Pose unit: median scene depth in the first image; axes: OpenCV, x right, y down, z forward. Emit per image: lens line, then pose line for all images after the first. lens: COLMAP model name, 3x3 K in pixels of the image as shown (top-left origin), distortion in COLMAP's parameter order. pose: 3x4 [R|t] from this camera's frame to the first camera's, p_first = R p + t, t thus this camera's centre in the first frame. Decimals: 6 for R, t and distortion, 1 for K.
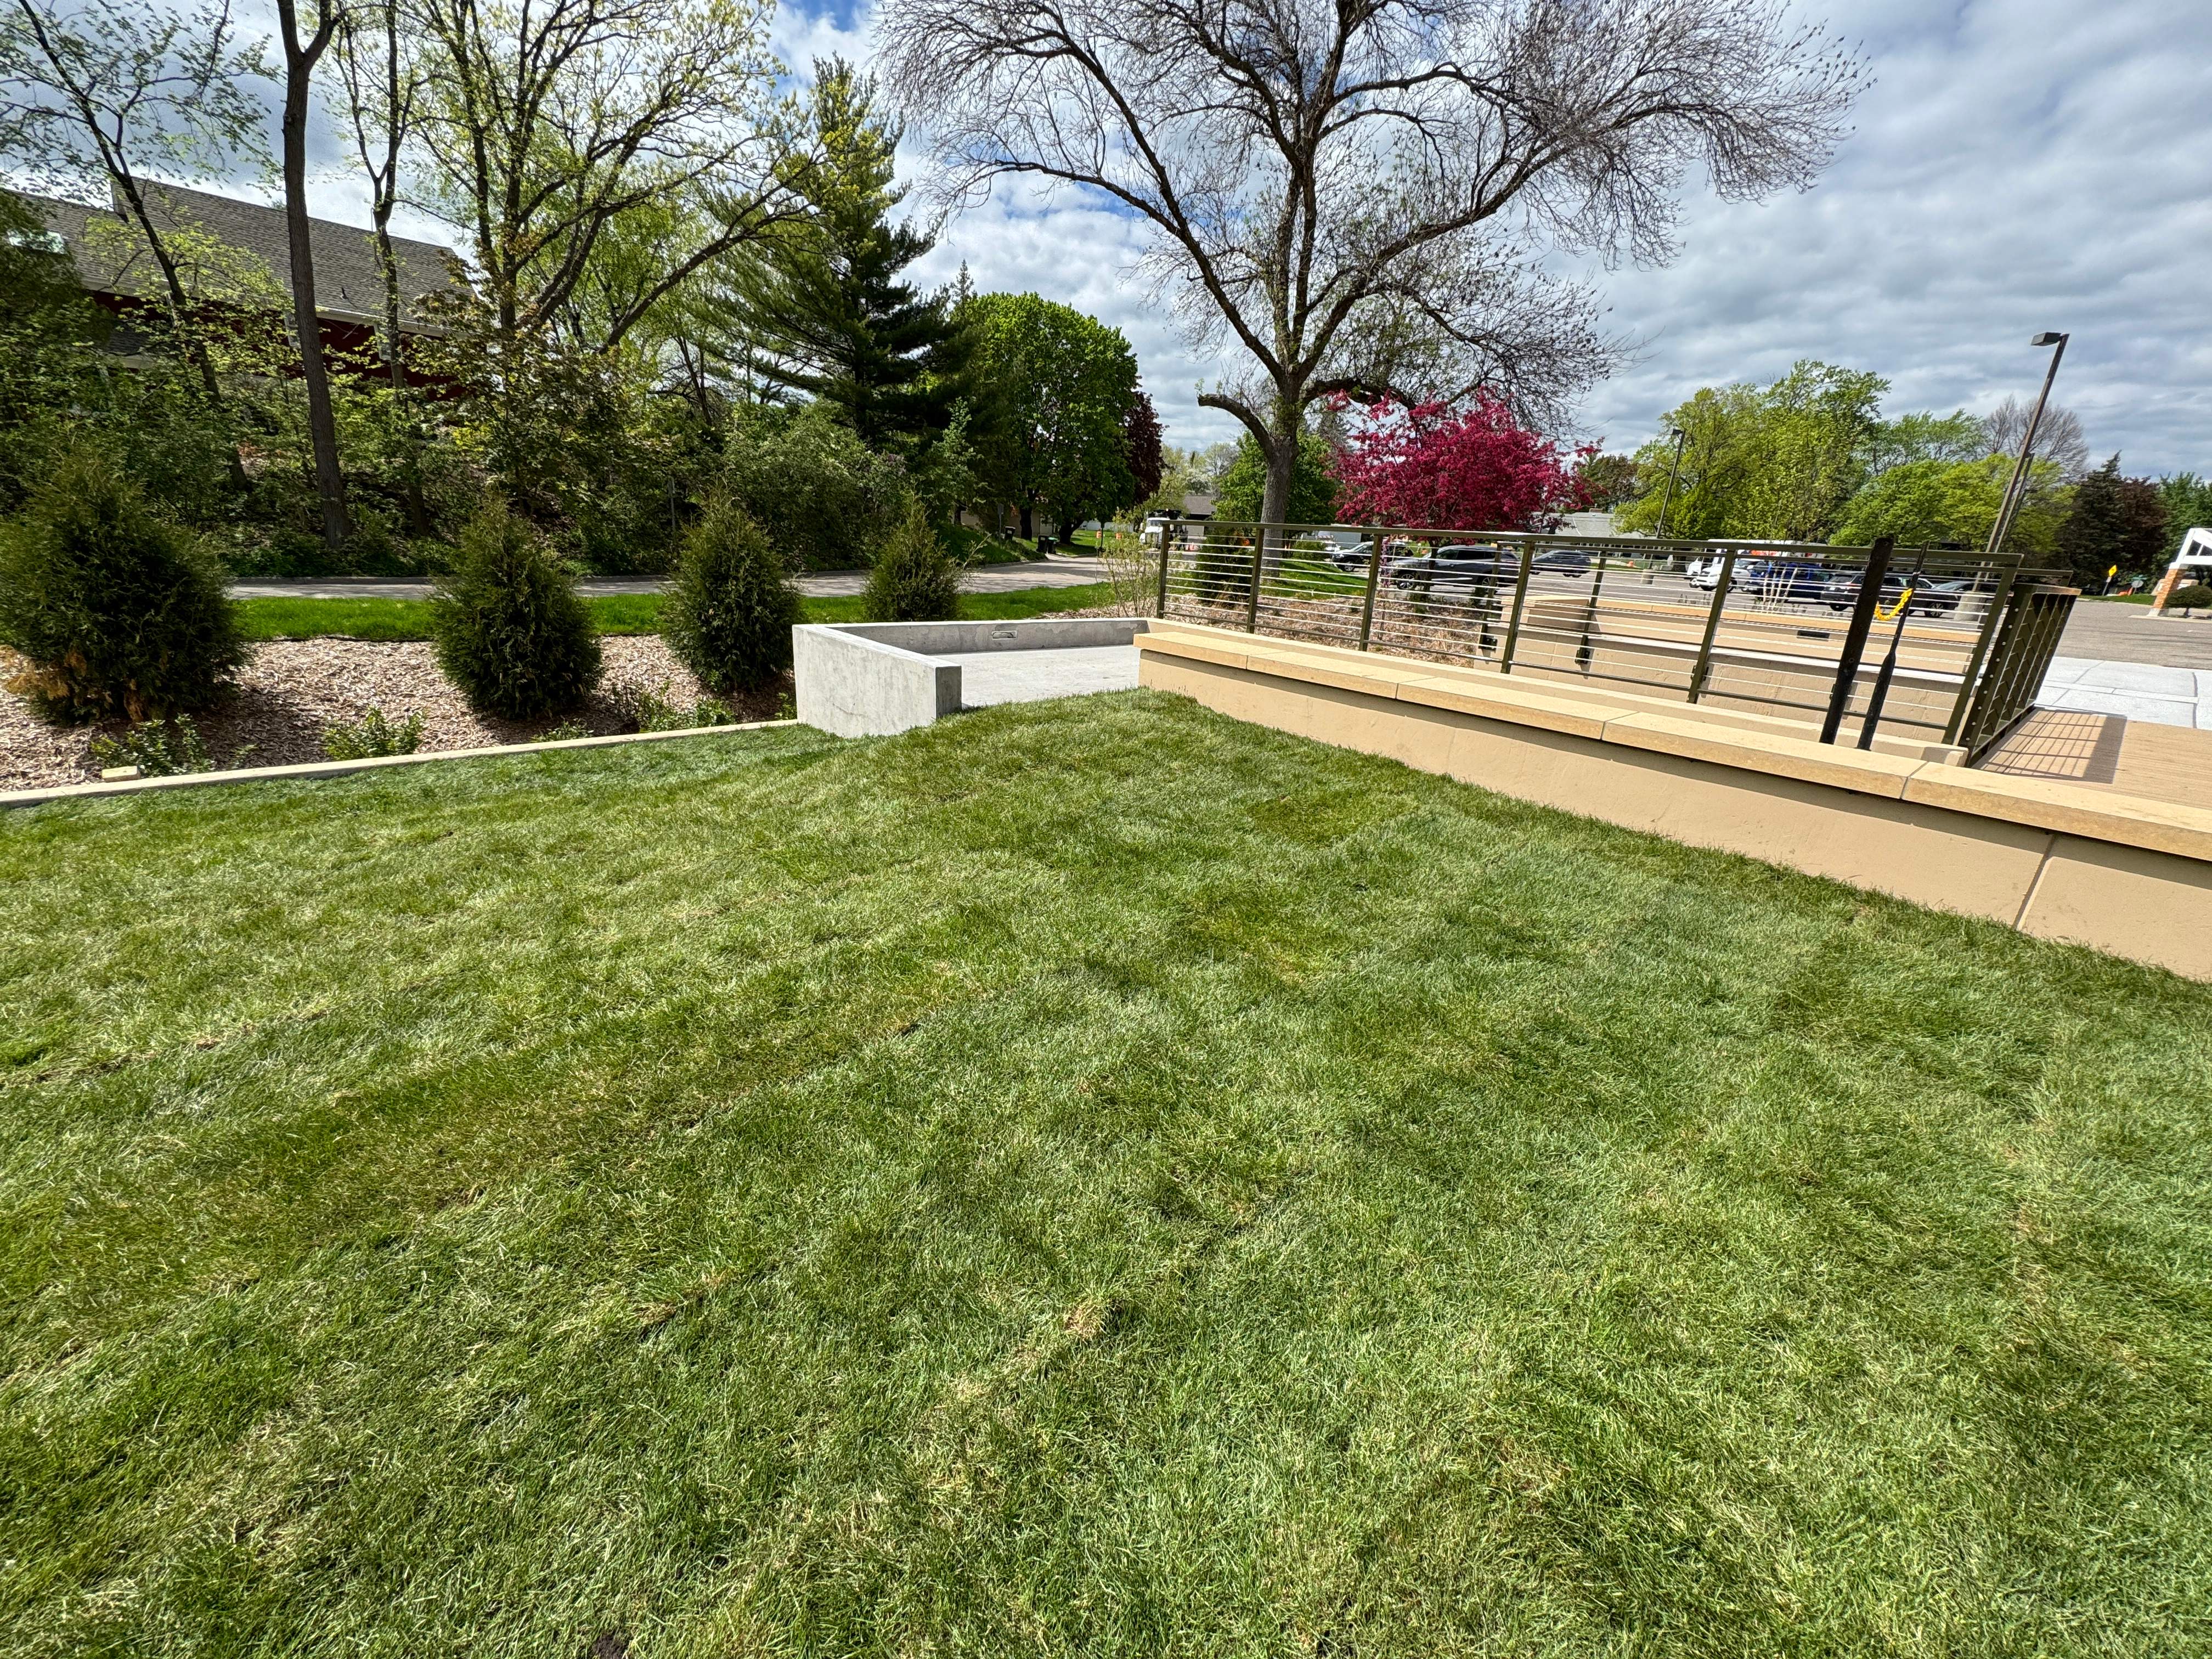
lens RADIAL K [[884.3, 0, 1112.0], [0, 884.3, 826.3], [0, 0, 1]] dist [0.003818, -0.001559]
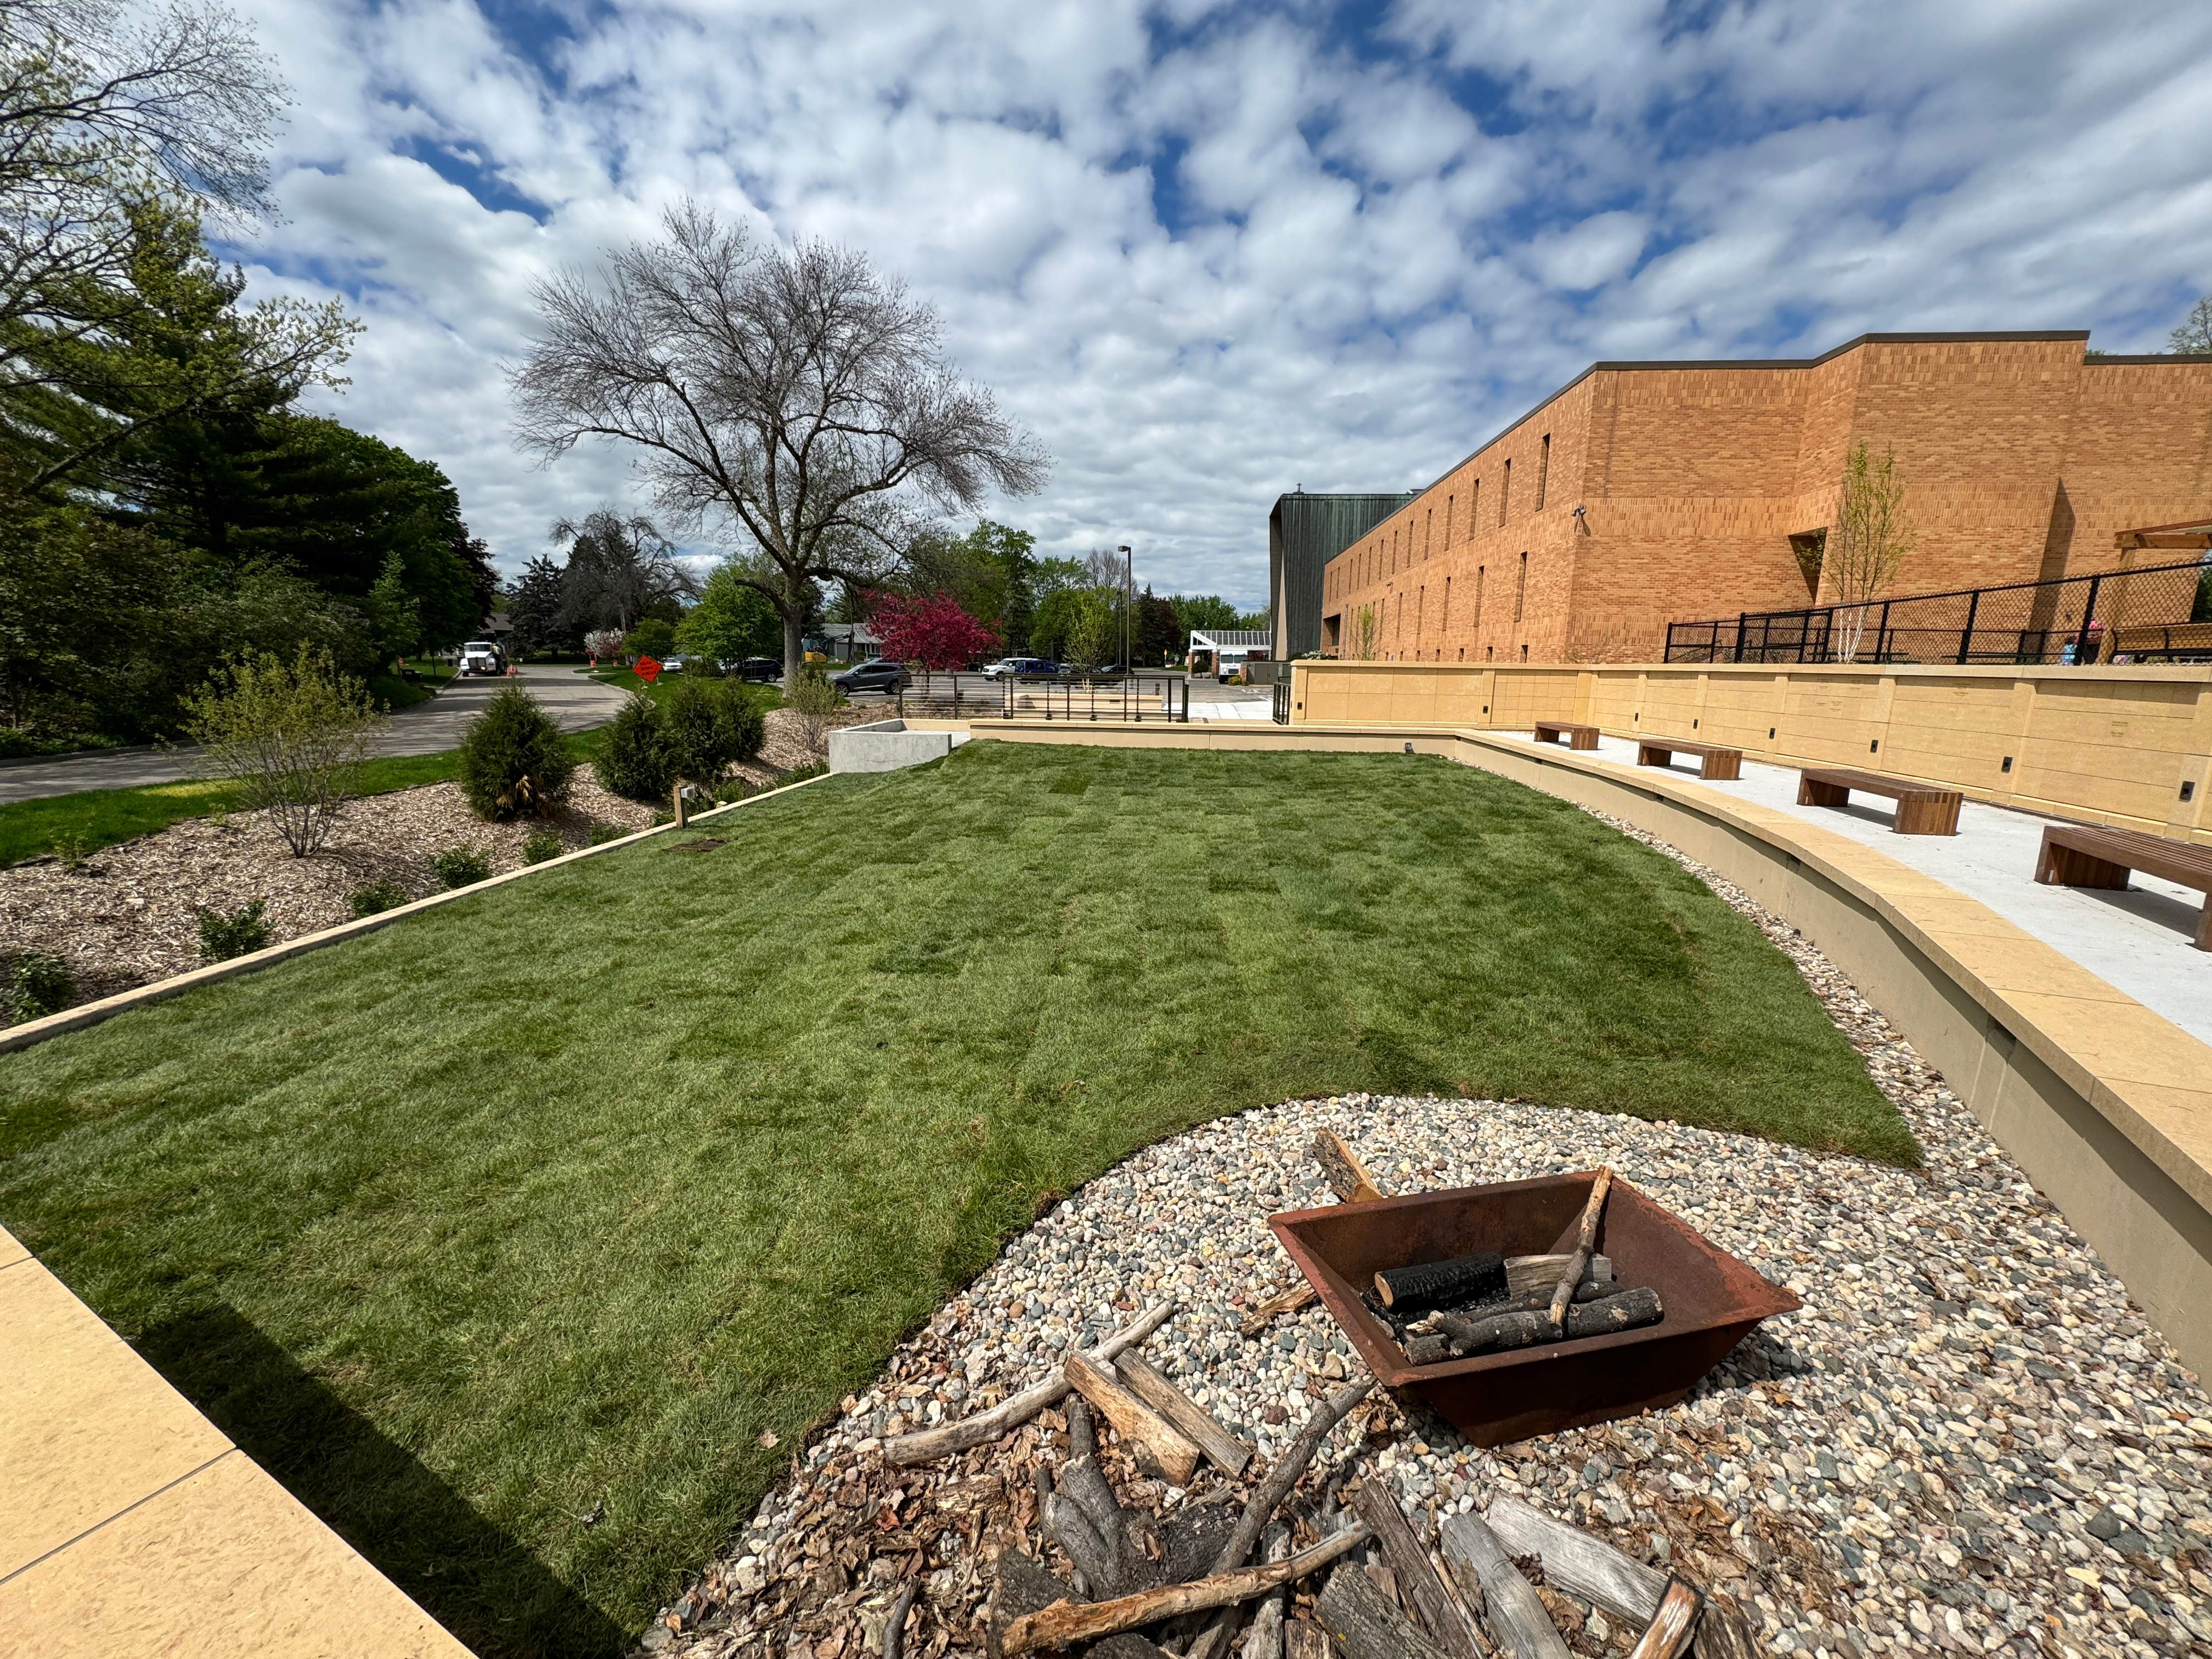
lens RADIAL K [[884.3, 0, 1107.0], [0, 884.3, 818.9], [0, 0, 1]] dist [0.003818, -0.001559]
pose [[0.717859, -0.171988, 0.674611, -0.175827], [0.248516, 0.968469, -0.017543, 0.026329], [-0.650322, 0.180244, 0.737965, -0.139237]]
